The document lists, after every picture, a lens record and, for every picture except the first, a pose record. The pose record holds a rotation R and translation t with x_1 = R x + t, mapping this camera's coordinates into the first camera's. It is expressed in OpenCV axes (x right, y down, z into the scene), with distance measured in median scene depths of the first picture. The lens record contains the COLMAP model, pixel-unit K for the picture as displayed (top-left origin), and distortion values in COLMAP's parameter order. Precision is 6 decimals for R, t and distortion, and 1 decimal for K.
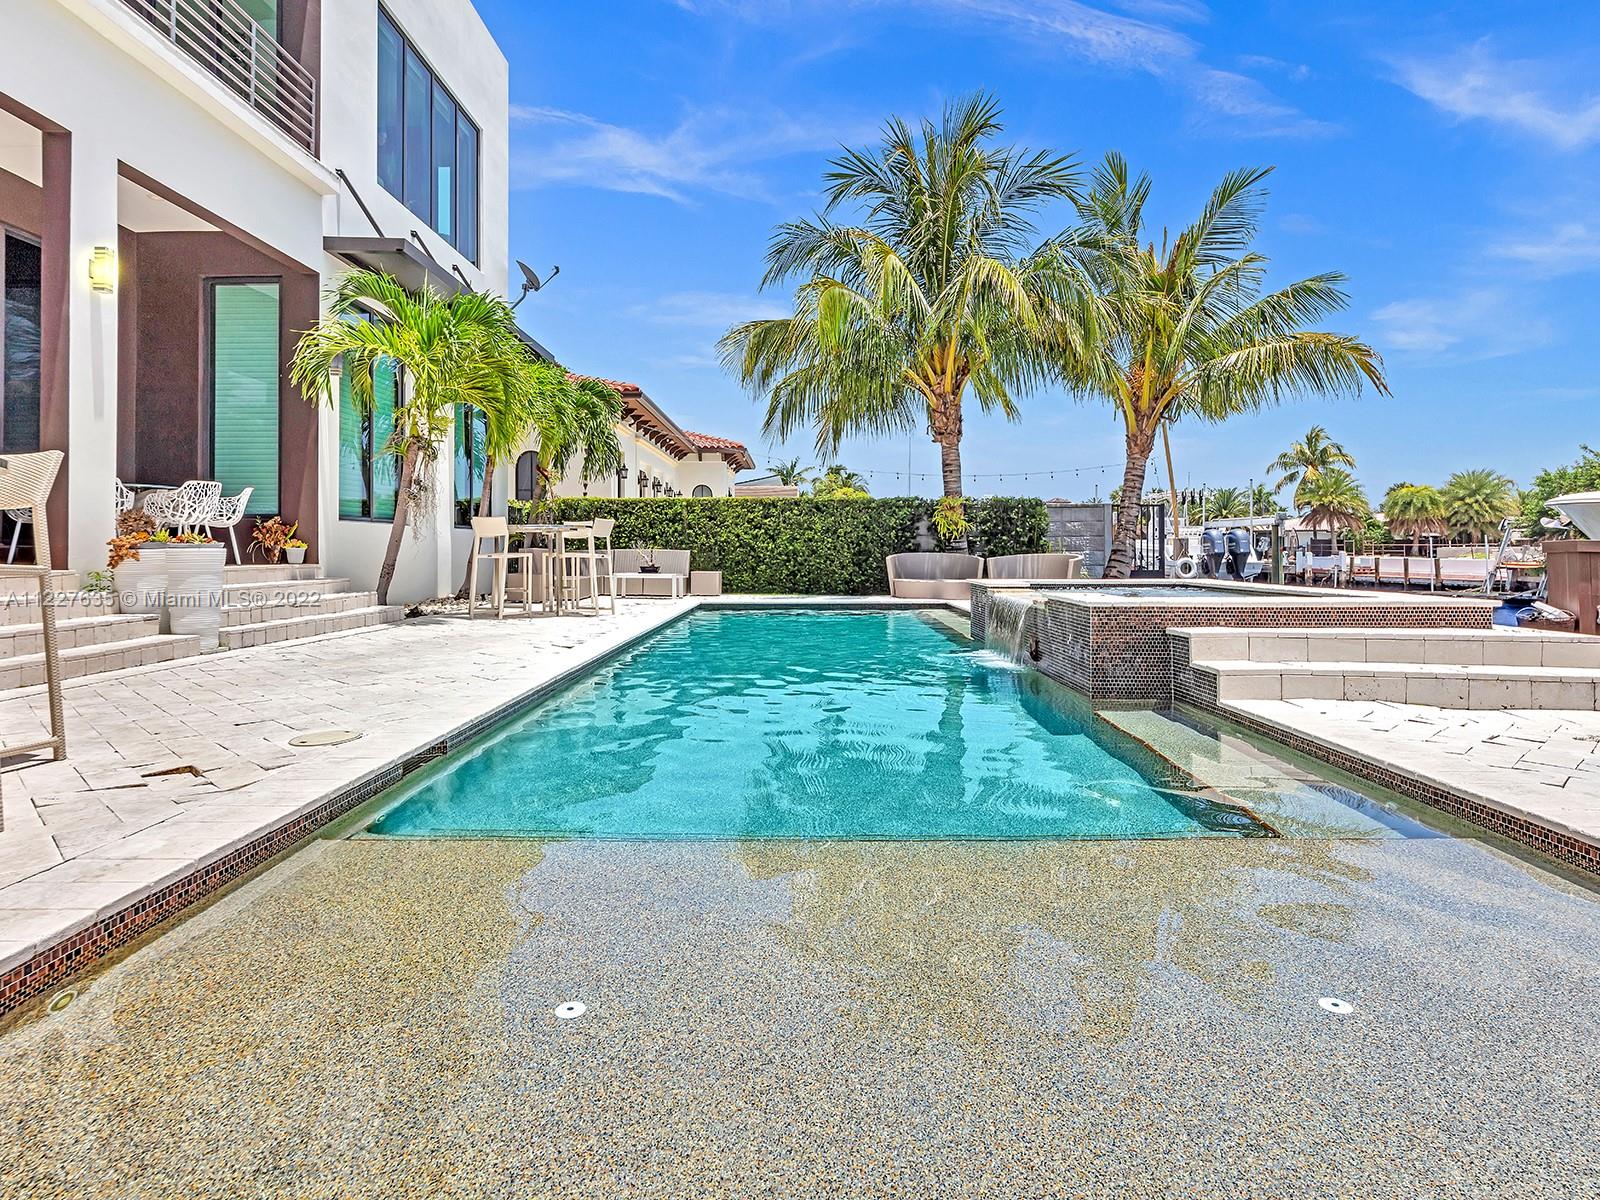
lens RADIAL K [[896.4, 0, 803.1], [0, 896.4, 541.6], [0, 0, 1]] dist [-0.015174, 0.000100]
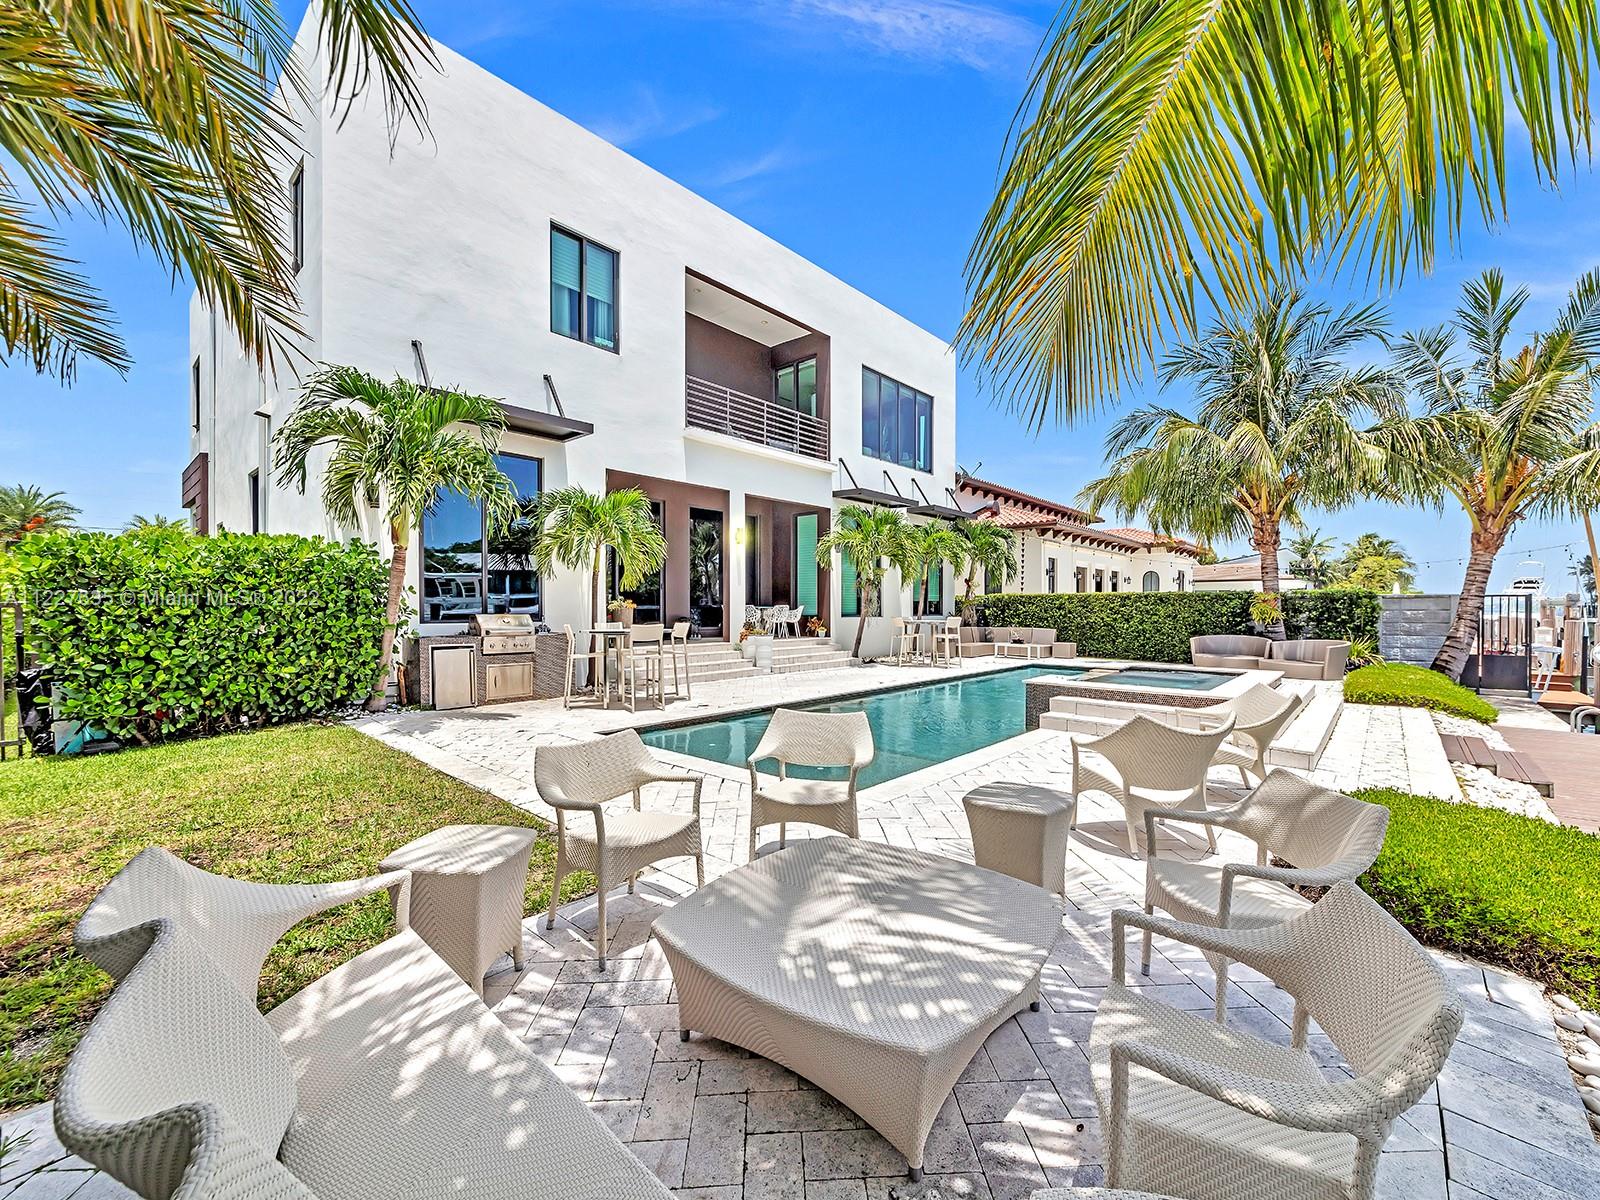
lens RADIAL K [[647.4, 0, 786.3], [0, 647.4, 602.3], [0, 0, 1]] dist [-0.011110, -0.000357]
pose [[0.737632, -0.002332, -0.675199, 0.281635], [0.003056, 0.999995, -0.000115, -0.037204], [0.675196, -0.001978, 0.737636, -0.167231]]
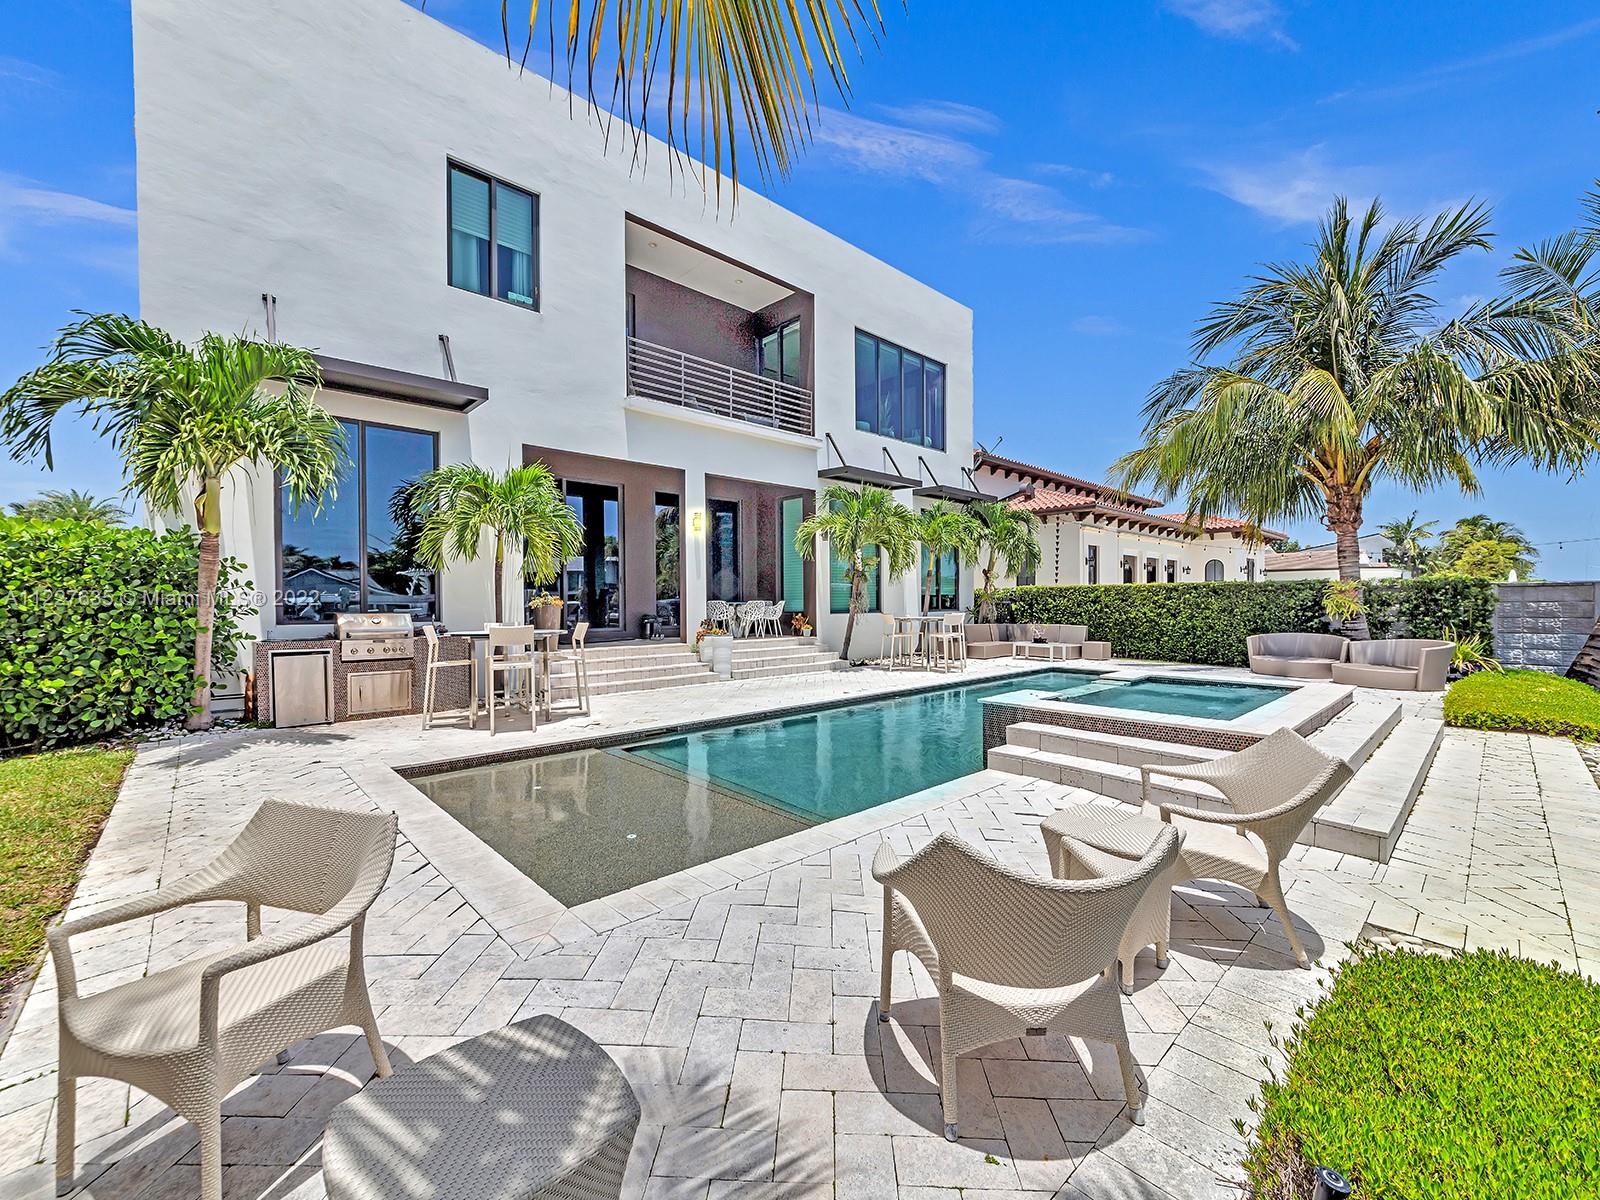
lens RADIAL K [[652.9, 0, 786.2], [0, 652.9, 596.6], [0, 0, 1]] dist [-0.009998, 0.000144]
pose [[0.679794, -0.007836, -0.733361, 0.279785], [0.009717, 0.999951, -0.001678, -0.036311], [0.733338, -0.005985, 0.679838, -0.022587]]
